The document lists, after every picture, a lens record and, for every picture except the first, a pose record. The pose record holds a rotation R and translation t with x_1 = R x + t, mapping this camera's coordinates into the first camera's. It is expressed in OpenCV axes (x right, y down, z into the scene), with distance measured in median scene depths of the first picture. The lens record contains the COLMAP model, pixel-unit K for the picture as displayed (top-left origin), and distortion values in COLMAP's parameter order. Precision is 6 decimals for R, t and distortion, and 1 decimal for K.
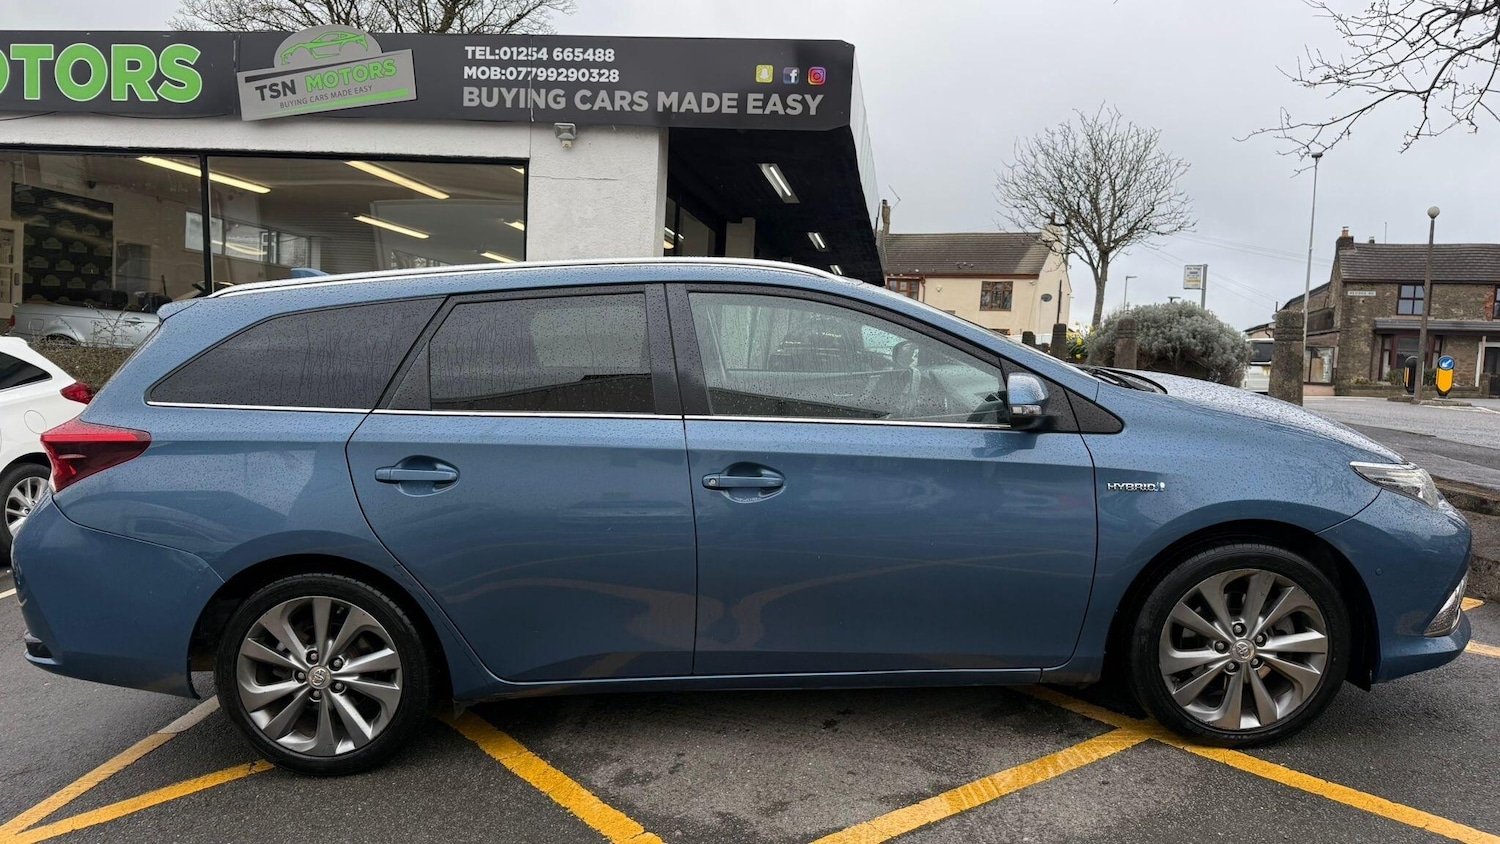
lens RADIAL K [[1059.7, 0, 751.3], [0, 1059.7, 418.5], [0, 0, 1]] dist [0.018450, -0.025720]
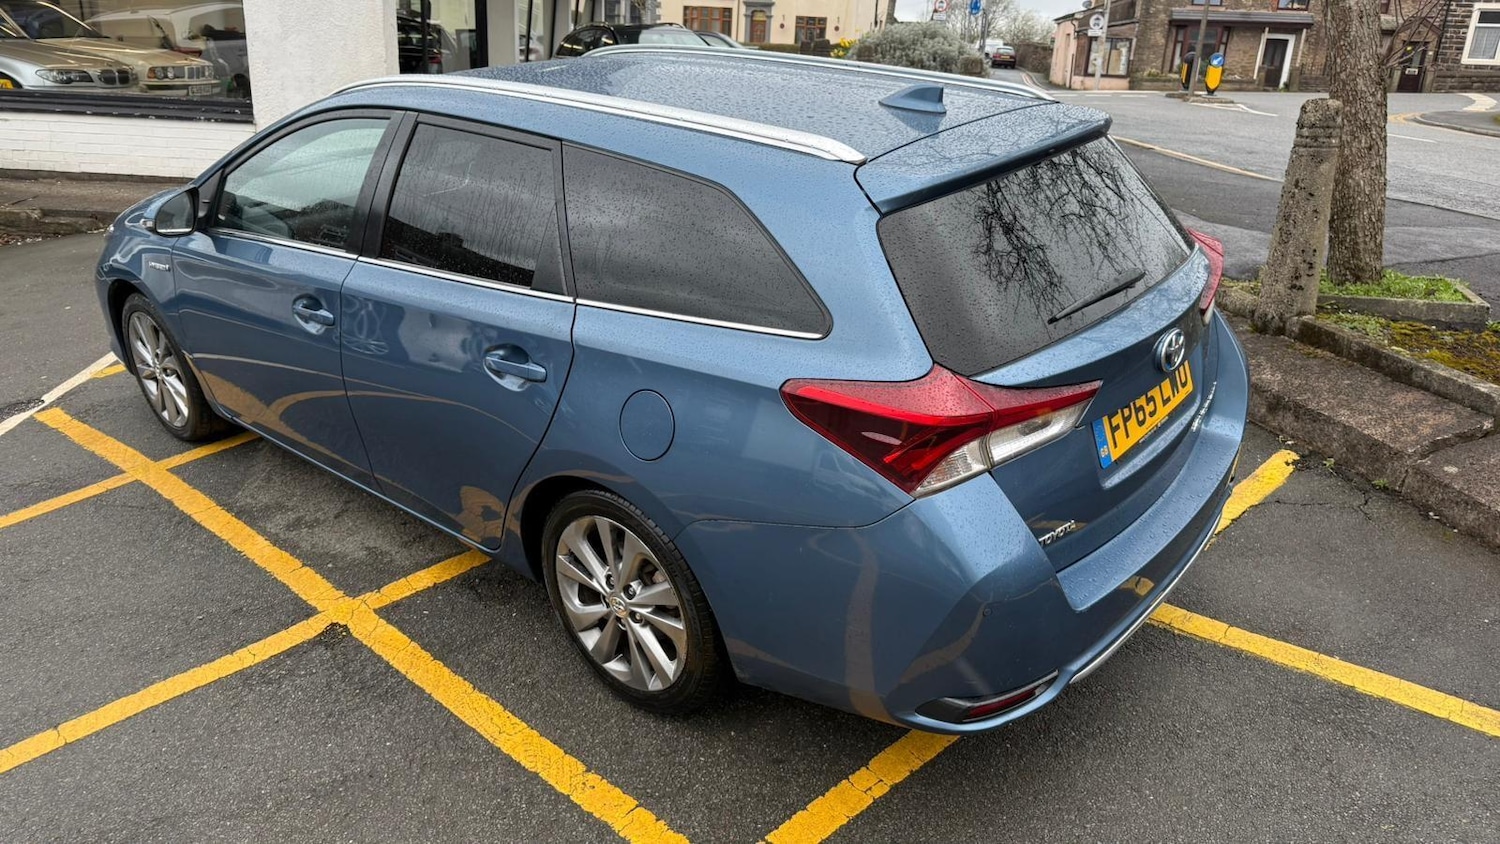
lens RADIAL K [[1059.7, 0, 750.0], [0, 1059.7, 424.8], [0, 0, 1]] dist [0.018450, -0.025720]
pose [[0.987609, -0.055134, 0.146929, 0.071161], [0.010916, 0.958122, 0.286153, -0.036712], [-0.156553, -0.281003, 0.946852, -0.066704]]
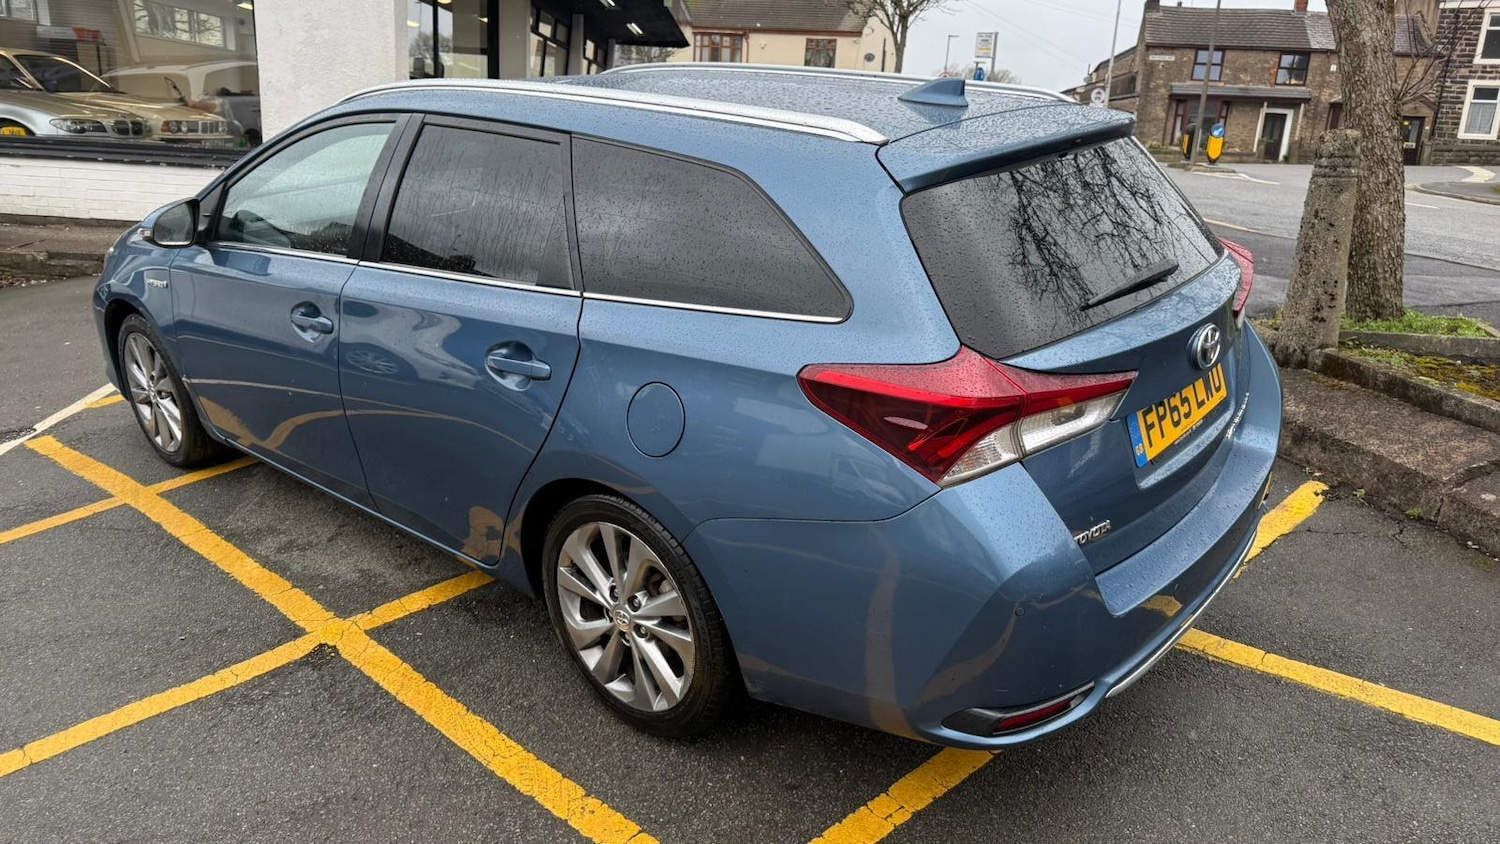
lens RADIAL K [[1059.7, 0, 754.1], [0, 1059.7, 429.1], [0, 0, 1]] dist [0.018450, -0.025720]
pose [[0.988001, -0.039103, 0.149418, 0.070080], [0.004066, 0.973669, 0.227930, -0.017289], [-0.154396, -0.224587, 0.962145, -0.058309]]
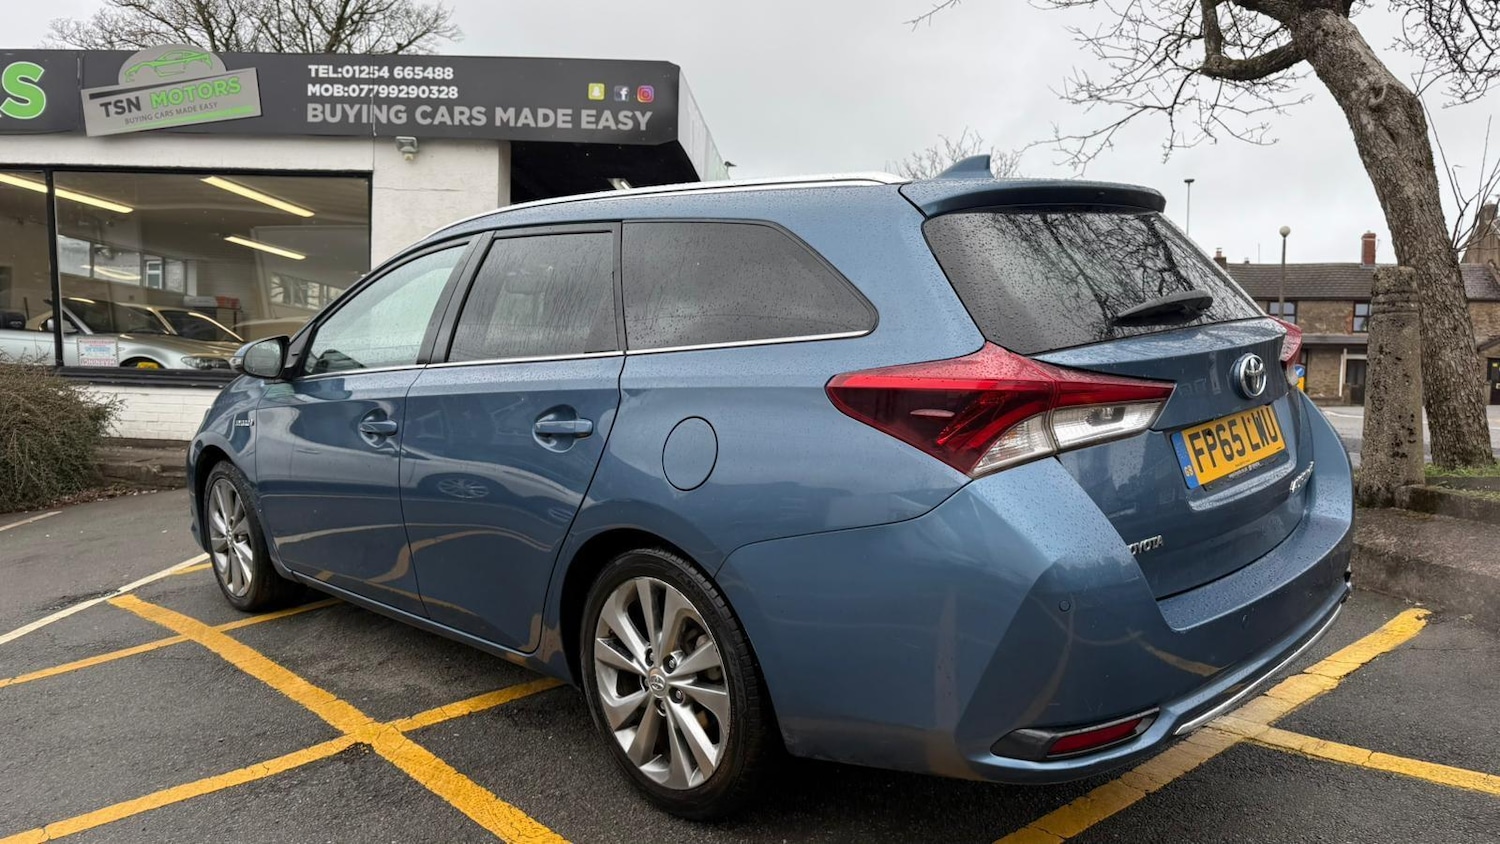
lens RADIAL K [[1059.7, 0, 757.1], [0, 1059.7, 427.5], [0, 0, 1]] dist [0.018450, -0.025720]
pose [[0.996735, -0.020587, 0.078078, 0.080414], [0.022044, 0.999598, -0.017845, 0.033231], [-0.077679, 0.019508, 0.996788, -0.064397]]
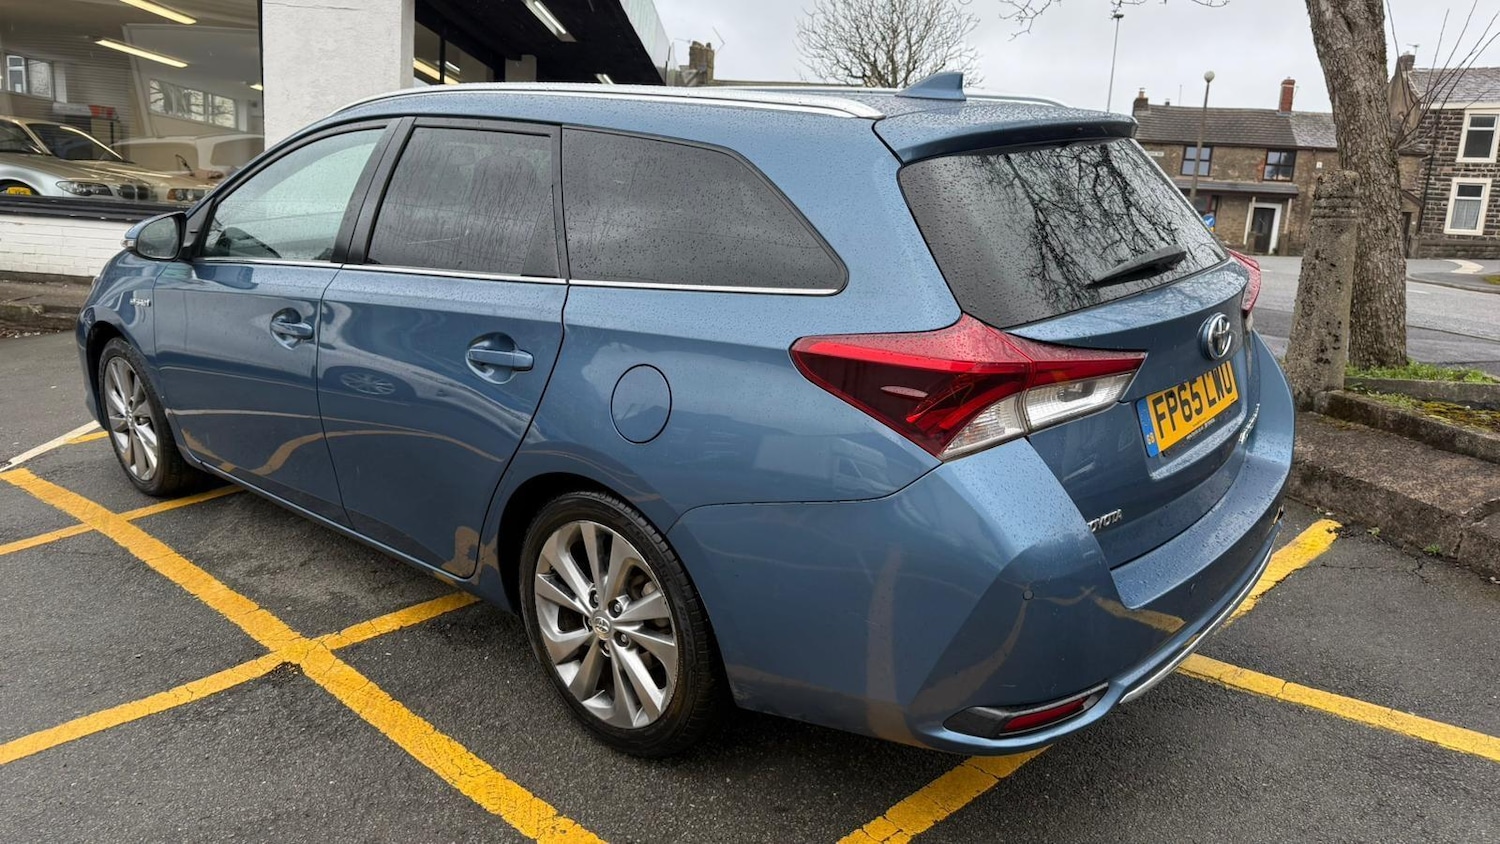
lens RADIAL K [[1059.7, 0, 749.5], [0, 1059.7, 421.6], [0, 0, 1]] dist [0.018450, -0.025720]
pose [[0.988386, -0.014376, 0.151280, 0.072521], [-0.006957, 0.990190, 0.139551, 0.006685], [-0.151802, -0.138983, 0.978591, -0.051175]]
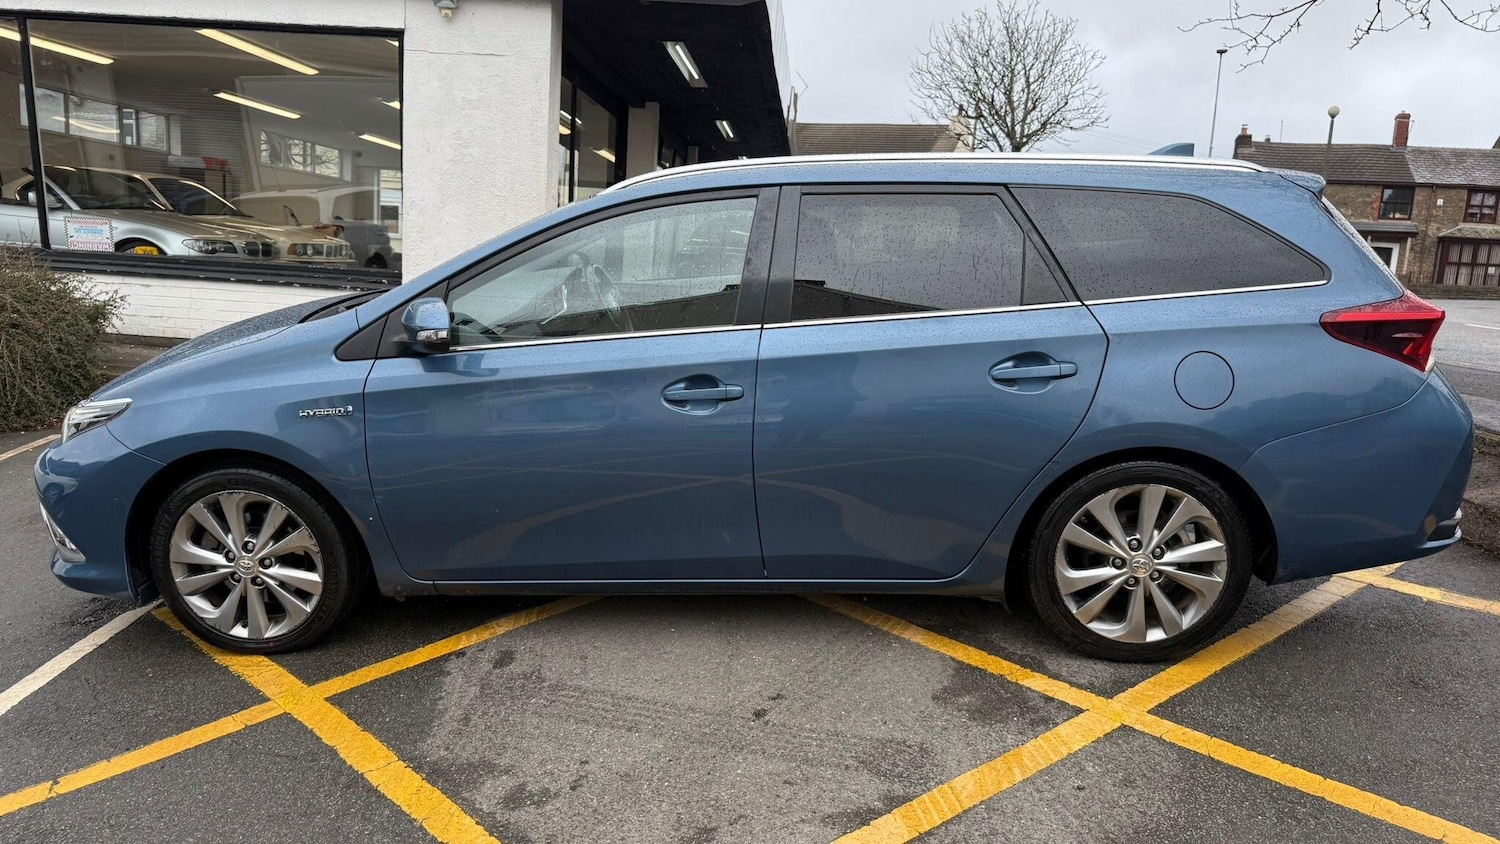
lens RADIAL K [[1059.7, 0, 746.2], [0, 1059.7, 423.6], [0, 0, 1]] dist [0.018450, -0.025720]
pose [[0.996270, -0.005181, 0.086141, -0.003206], [-0.003921, 0.994448, 0.105158, -0.012684], [-0.086207, -0.105104, 0.990718, 0.060887]]
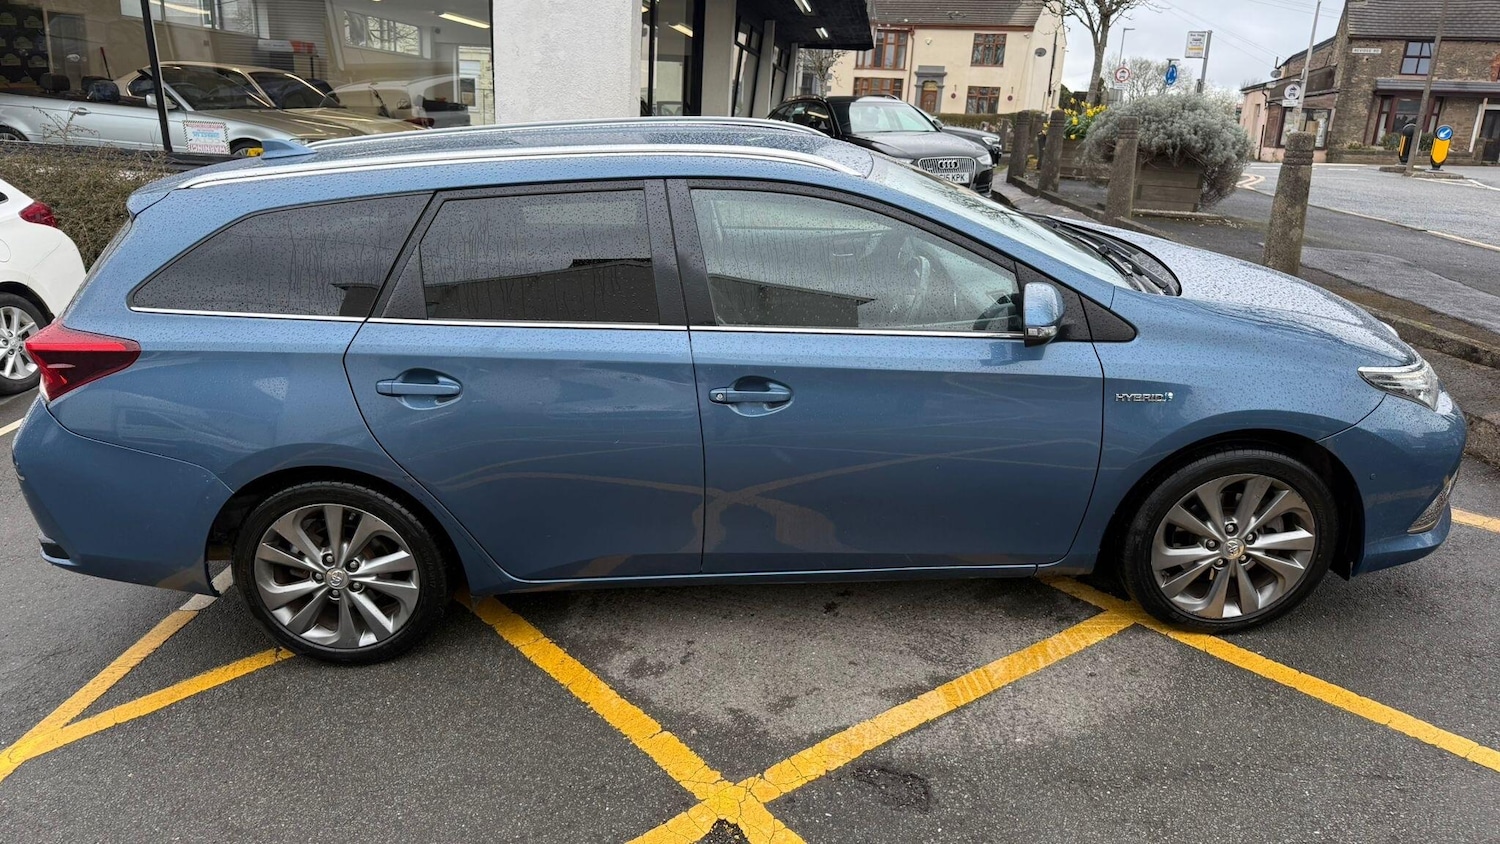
lens RADIAL K [[1059.7, 0, 748.0], [0, 1059.7, 425.6], [0, 0, 1]] dist [0.018450, -0.025720]
pose [[0.999822, -0.005315, 0.018108, -0.008889], [0.001018, 0.973318, 0.229456, -0.043930], [-0.018844, -0.229397, 0.973151, 0.009223]]
